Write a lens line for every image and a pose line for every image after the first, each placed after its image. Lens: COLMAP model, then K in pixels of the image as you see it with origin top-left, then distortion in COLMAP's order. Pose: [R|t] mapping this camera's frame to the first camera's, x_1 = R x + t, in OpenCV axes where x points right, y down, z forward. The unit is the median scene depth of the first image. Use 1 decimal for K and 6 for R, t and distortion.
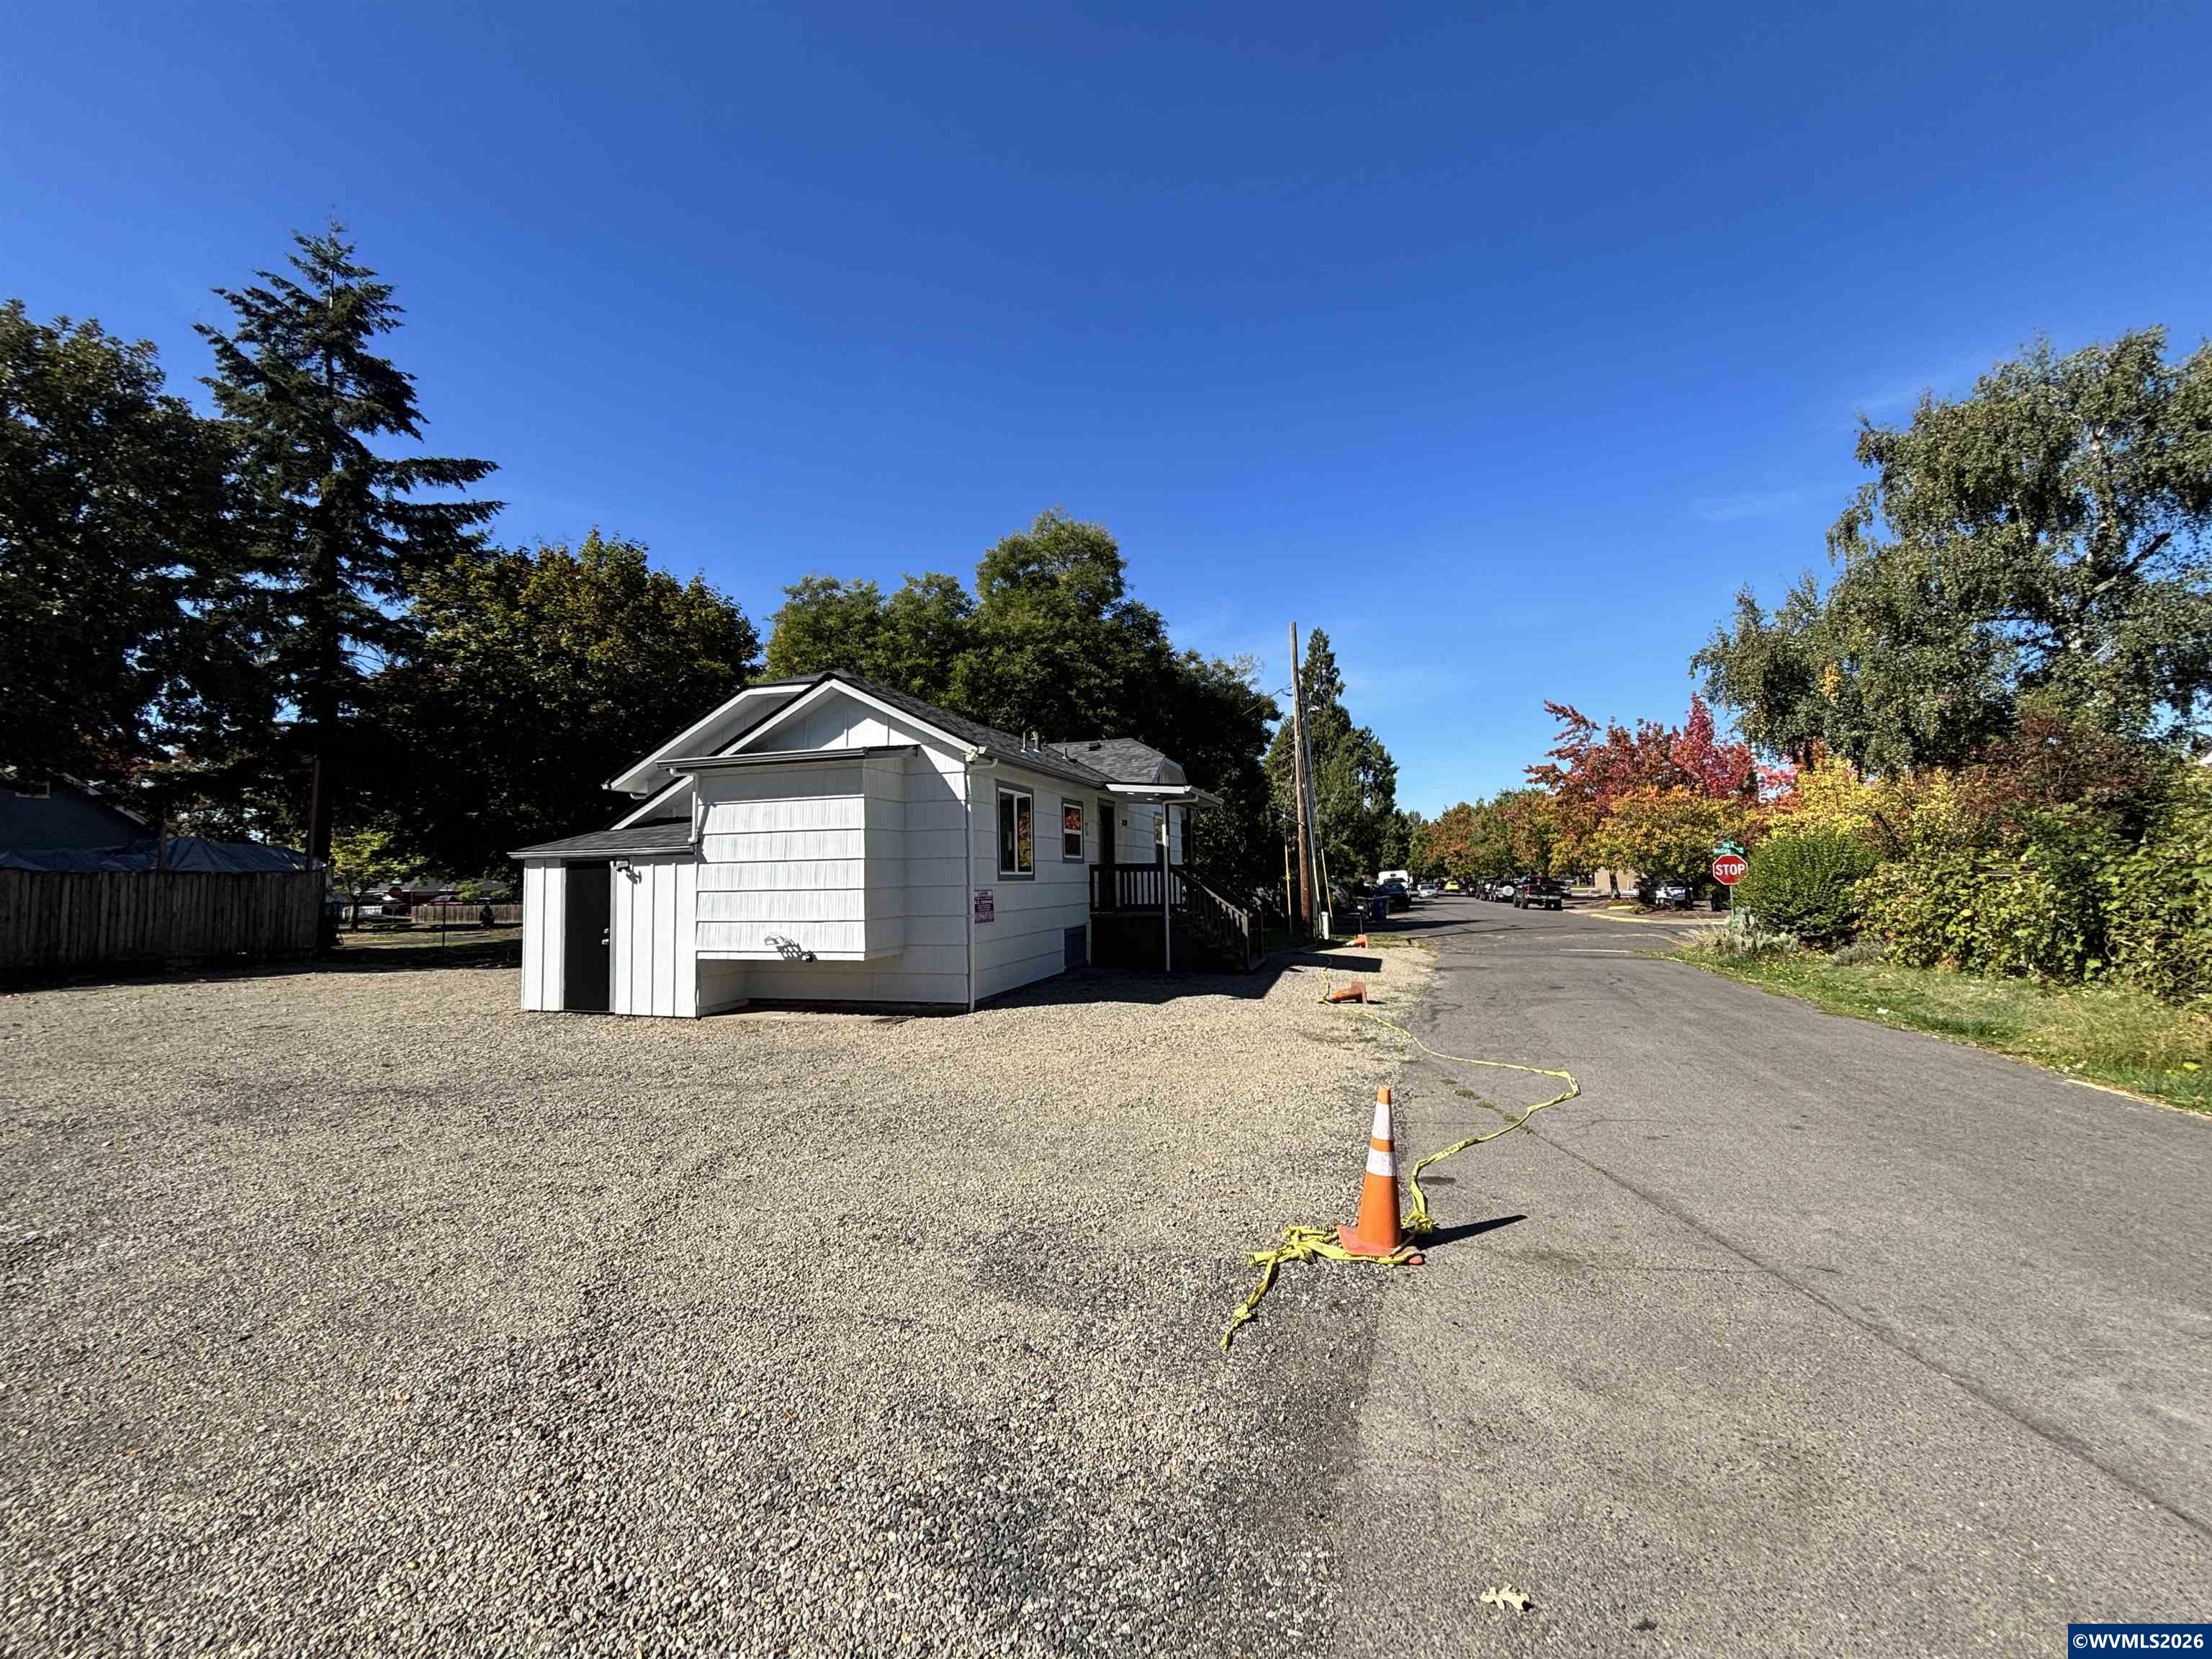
lens RADIAL K [[885.8, 0, 1106.0], [0, 885.8, 829.5], [0, 0, 1]] dist [0.000555, 0.000128]
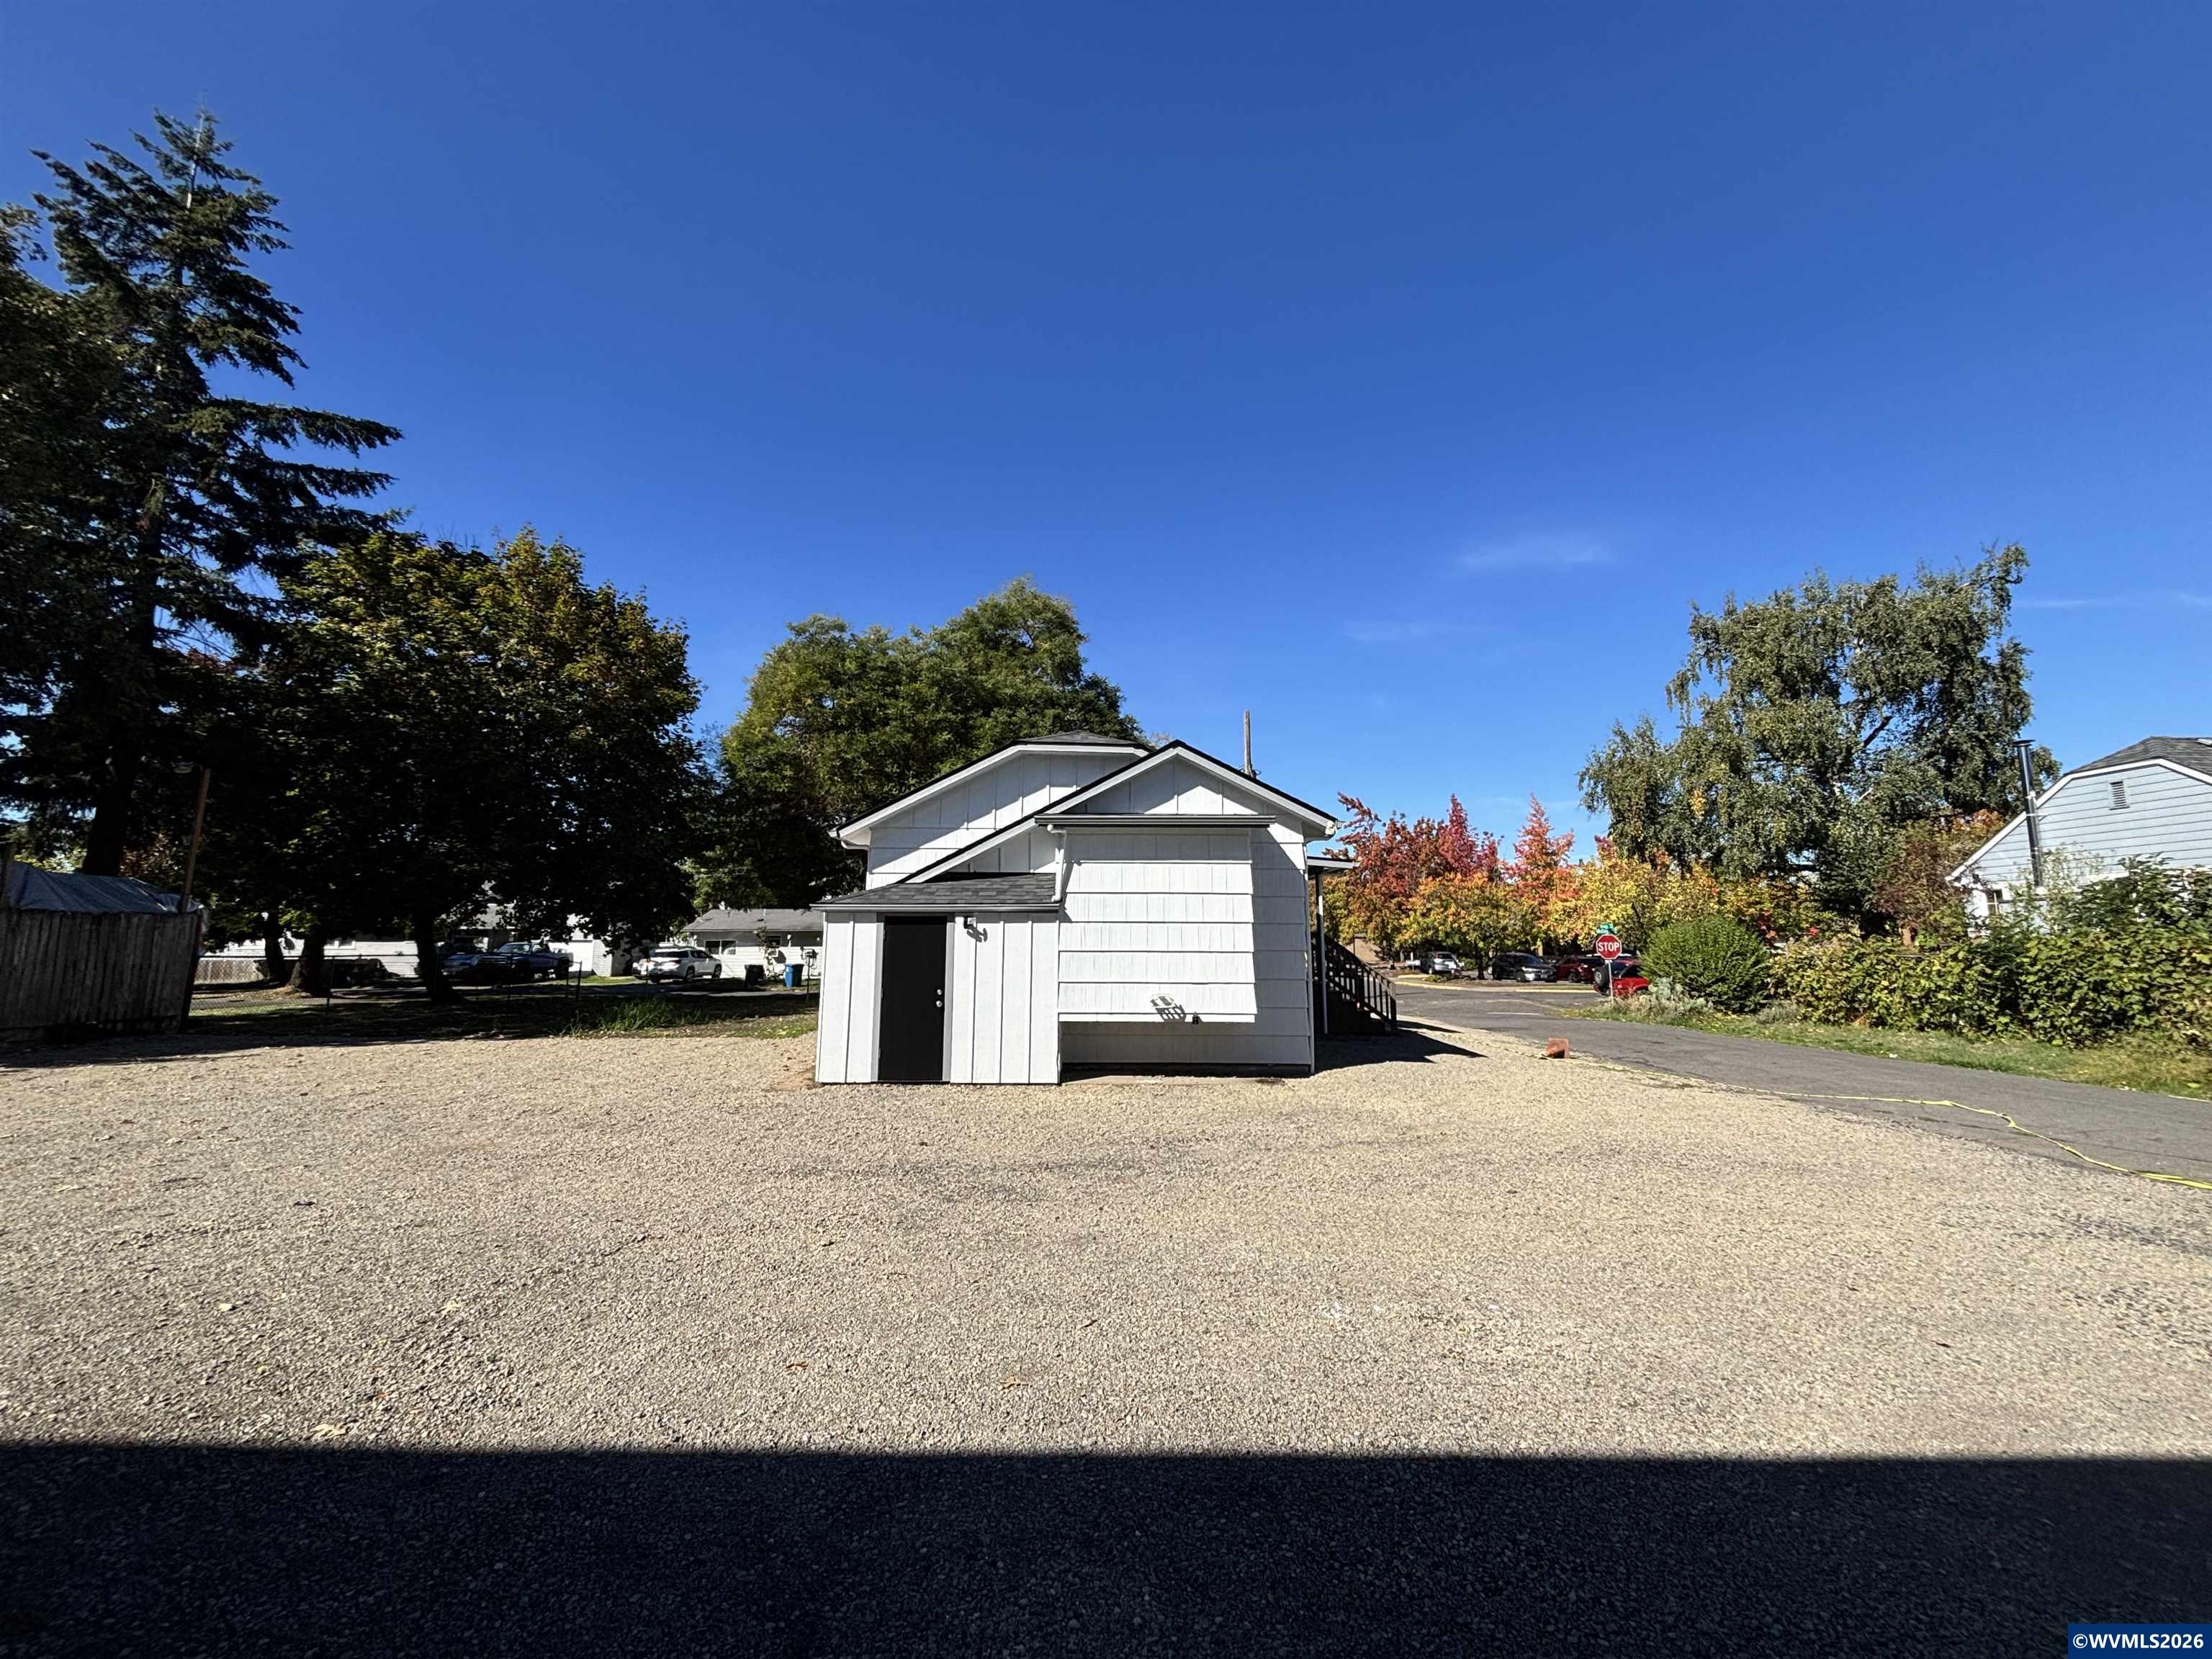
lens RADIAL K [[883.9, 0, 1106.0], [0, 883.9, 829.5], [0, 0, 1]] dist [0.010146, -0.005297]
pose [[0.952434, 0.058636, 0.299052, -0.396564], [-0.036671, 0.996236, -0.078543, 0.006269], [-0.302531, 0.063840, 0.950999, 0.030641]]
